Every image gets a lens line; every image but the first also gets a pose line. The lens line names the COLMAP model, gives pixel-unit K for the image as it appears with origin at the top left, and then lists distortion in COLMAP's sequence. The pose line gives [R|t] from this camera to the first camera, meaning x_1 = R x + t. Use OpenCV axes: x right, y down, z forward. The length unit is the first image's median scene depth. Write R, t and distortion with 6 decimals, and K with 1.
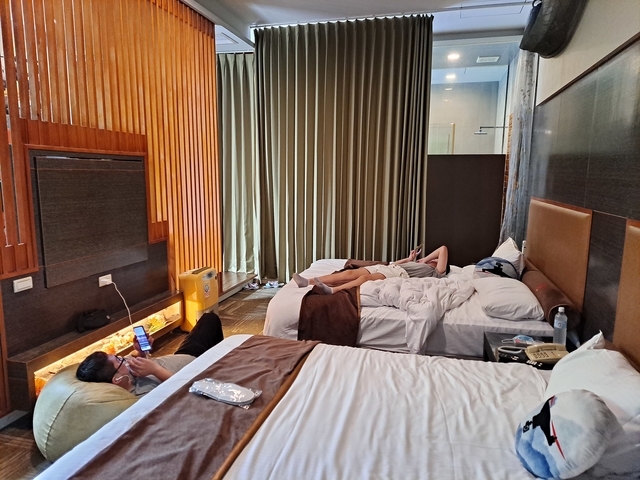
lens RADIAL K [[466.1, 0, 323.5], [0, 466.1, 240.6], [0, 0, 1]] dist [0.073929, -0.062836]
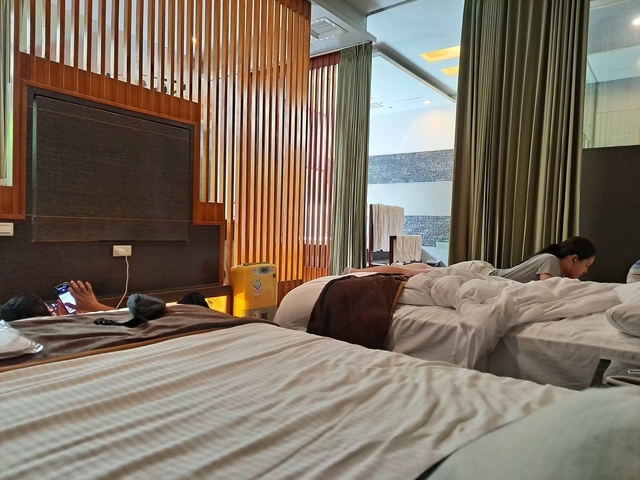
lens RADIAL K [[457.8, 0, 325.9], [0, 457.8, 242.3], [0, 0, 1]] dist [0.083334, -0.089975]
pose [[0.928306, 0.039036, -0.369761, 0.226778], [-0.082111, 0.991444, -0.101476, 0.131858], [0.362636, 0.124562, 0.923569, 0.349040]]
